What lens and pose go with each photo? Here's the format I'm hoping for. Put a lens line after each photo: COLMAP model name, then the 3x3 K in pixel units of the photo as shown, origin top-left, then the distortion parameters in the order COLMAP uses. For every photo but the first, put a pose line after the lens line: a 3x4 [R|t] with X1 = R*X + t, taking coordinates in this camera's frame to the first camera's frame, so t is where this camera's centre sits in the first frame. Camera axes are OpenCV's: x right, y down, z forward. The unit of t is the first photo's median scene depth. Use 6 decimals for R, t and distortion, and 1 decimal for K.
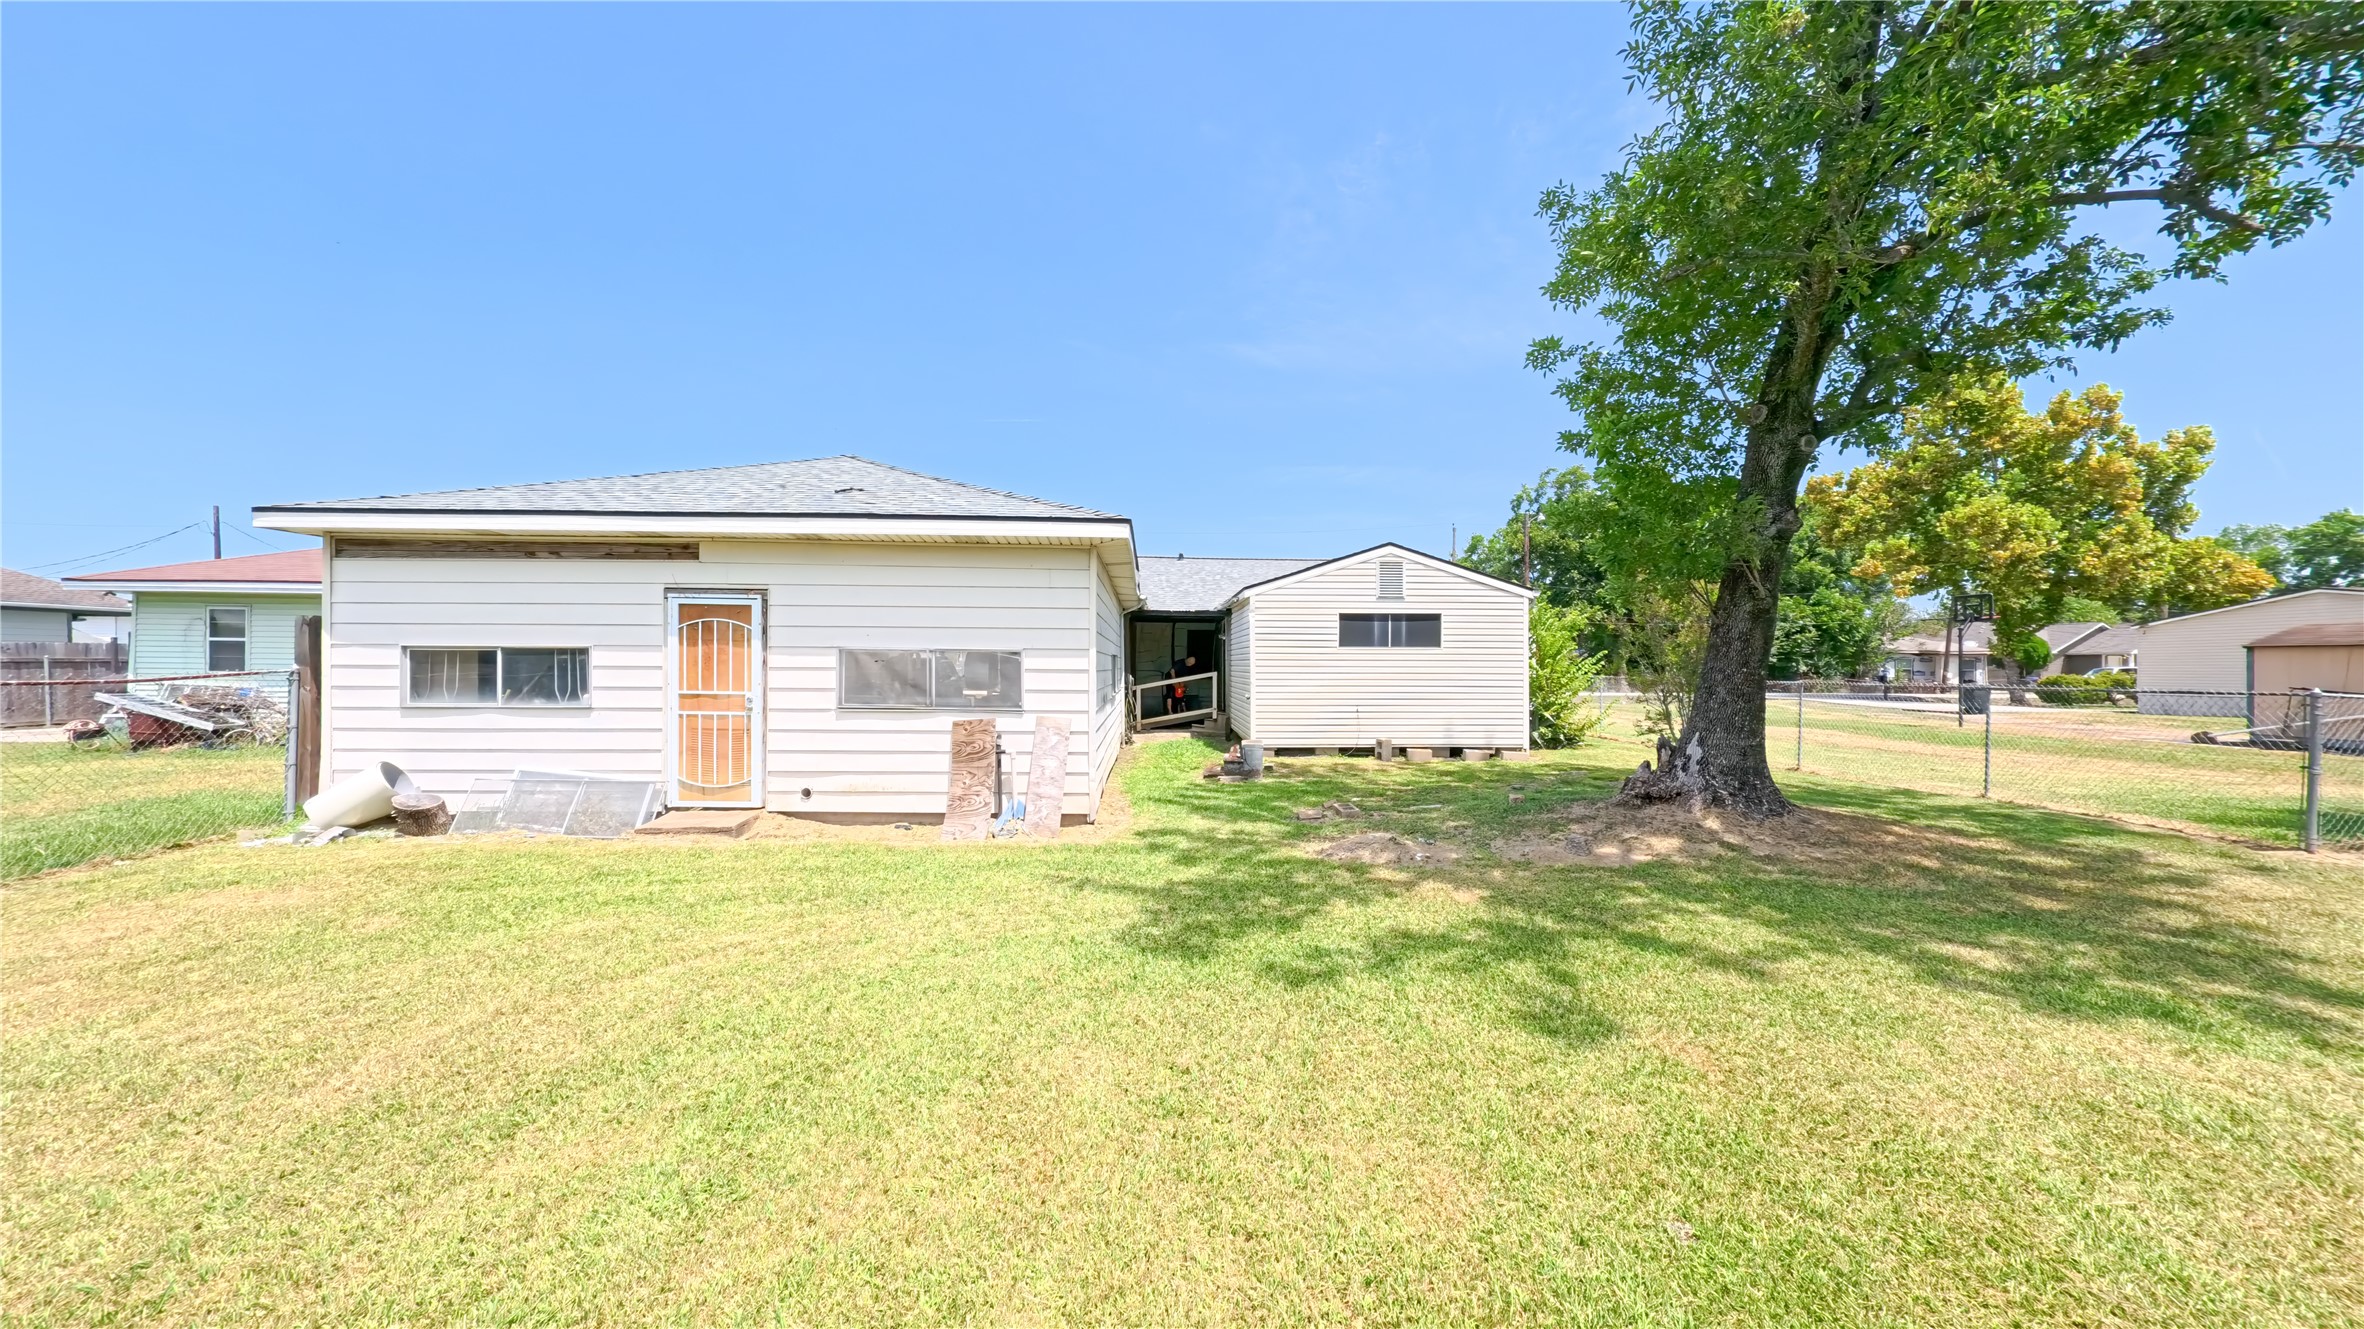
lens RADIAL K [[829.7, 0, 1172.2], [0, 829.7, 655.4], [0, 0, 1]] dist [0.001245, 0.000047]
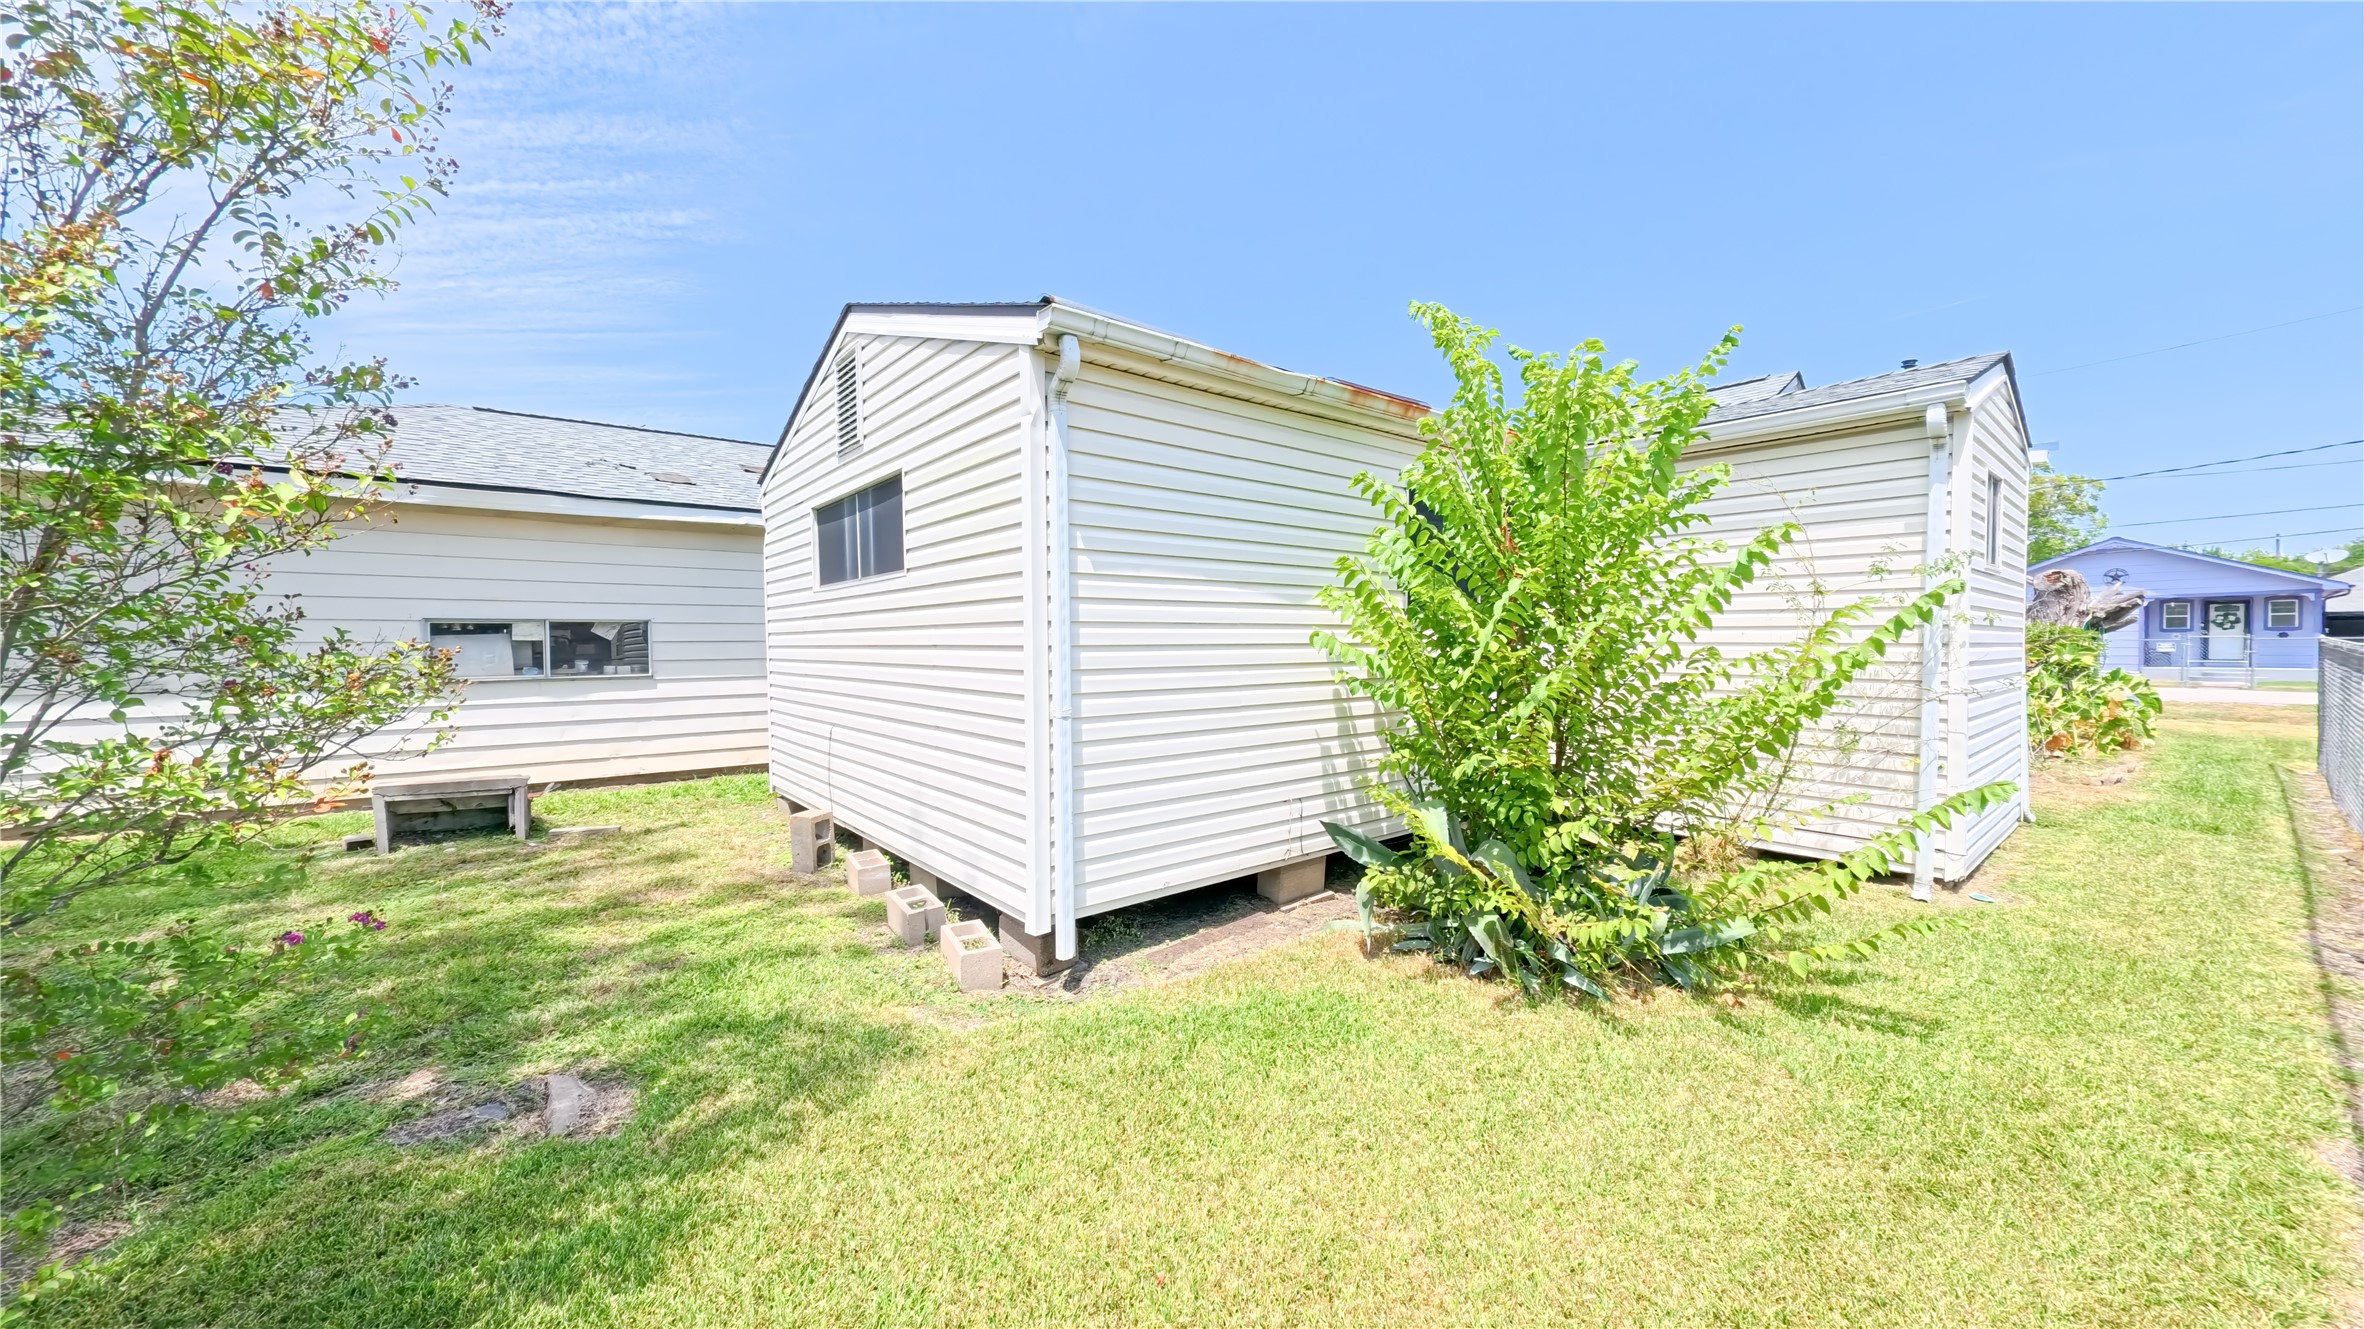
lens RADIAL K [[829.7, 0, 1172.2], [0, 829.7, 655.4], [0, 0, 1]] dist [0.001245, 0.000047]
pose [[0.608121, 0.004553, -0.793831, 0.656712], [0.020327, 0.999566, 0.021305, 0.019786], [0.793584, -0.029093, 0.607765, 0.881361]]
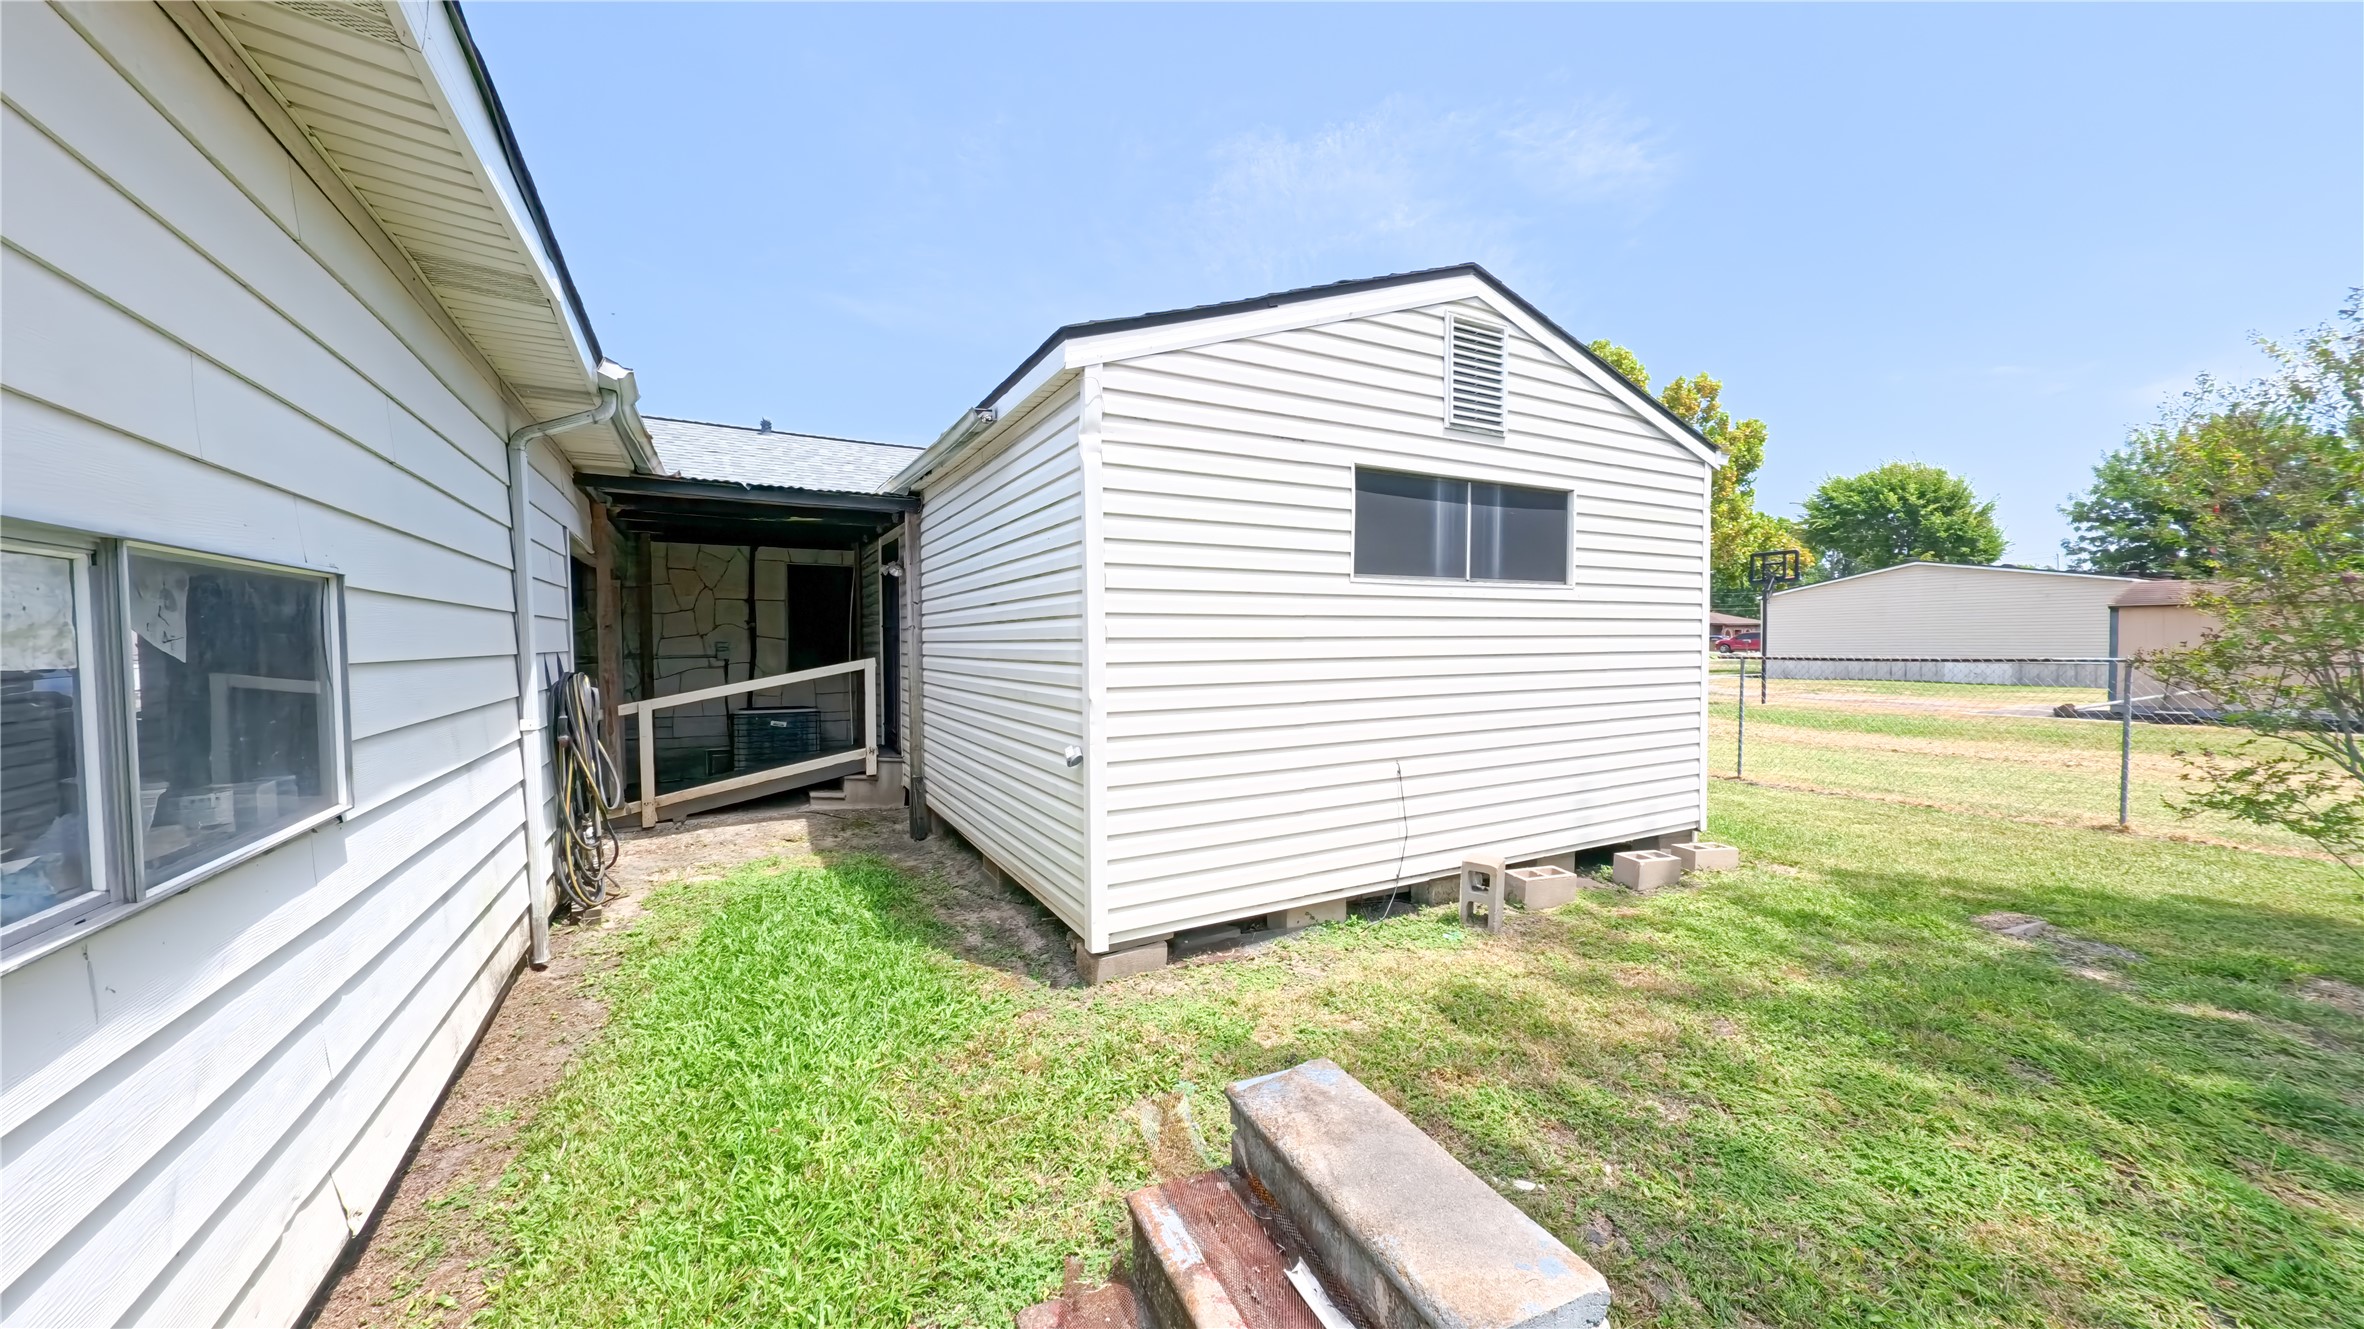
lens RADIAL K [[829.7, 0, 1172.2], [0, 829.7, 655.4], [0, 0, 1]] dist [0.001245, 0.000047]
pose [[0.892362, -0.018048, 0.450959, 0.001613], [0.004608, 0.999512, 0.030883, 0.009897], [-0.451297, -0.025481, 0.892010, 0.753049]]
